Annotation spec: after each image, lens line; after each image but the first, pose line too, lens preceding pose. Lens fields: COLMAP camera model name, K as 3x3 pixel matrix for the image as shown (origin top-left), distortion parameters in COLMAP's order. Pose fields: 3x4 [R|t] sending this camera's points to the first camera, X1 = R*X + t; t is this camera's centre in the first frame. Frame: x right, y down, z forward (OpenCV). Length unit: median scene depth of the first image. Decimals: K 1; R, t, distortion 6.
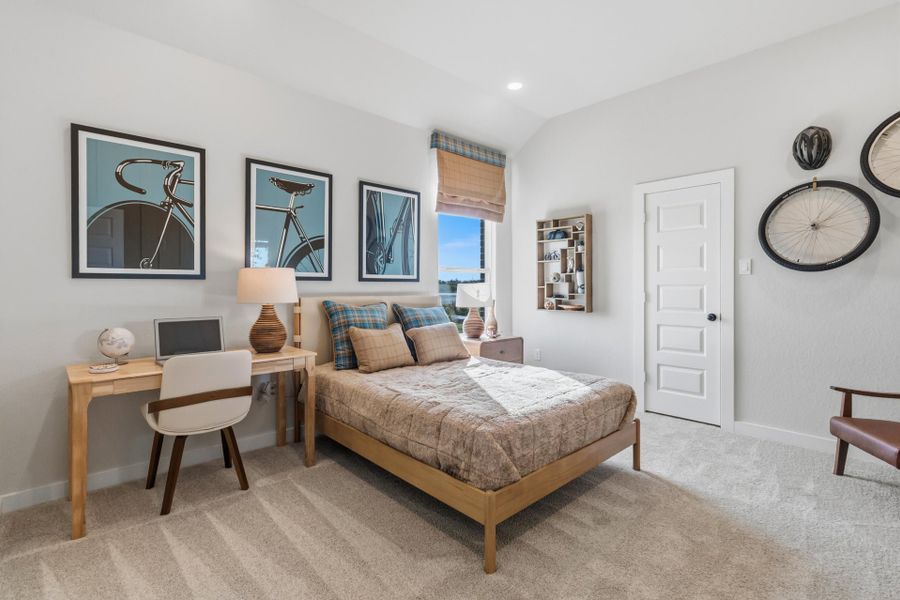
lens RADIAL K [[422.1, 0, 456.8], [0, 422.1, 287.2], [0, 0, 1]] dist [0.008766, 0.000577]
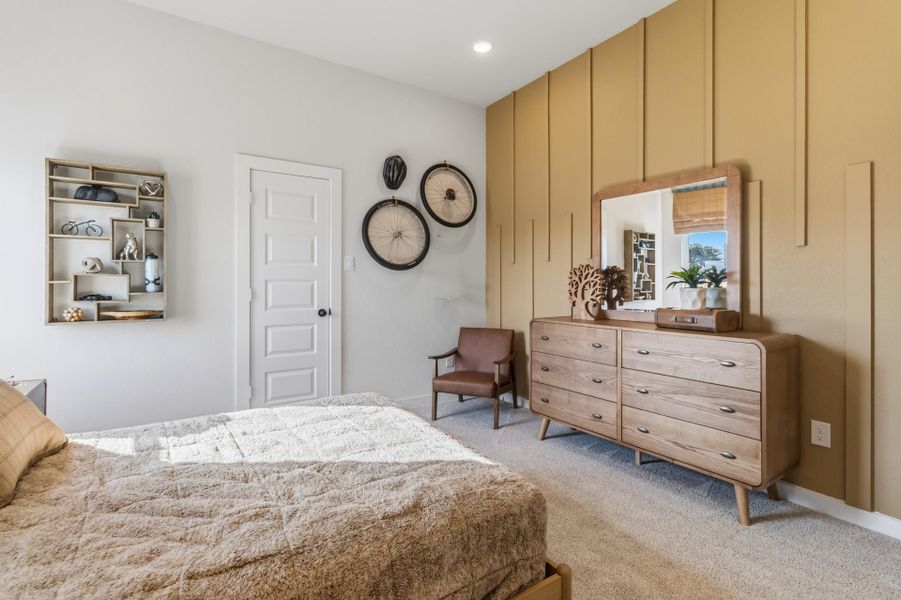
lens RADIAL K [[422.5, 0, 457.3], [0, 422.5, 287.2], [0, 0, 1]] dist [0.008766, 0.000577]
pose [[0.198626, -0.010100, 0.980023, -0.280628], [0.000677, 0.999948, 0.010168, 0.000634], [-0.980075, -0.001356, 0.198622, 0.449846]]
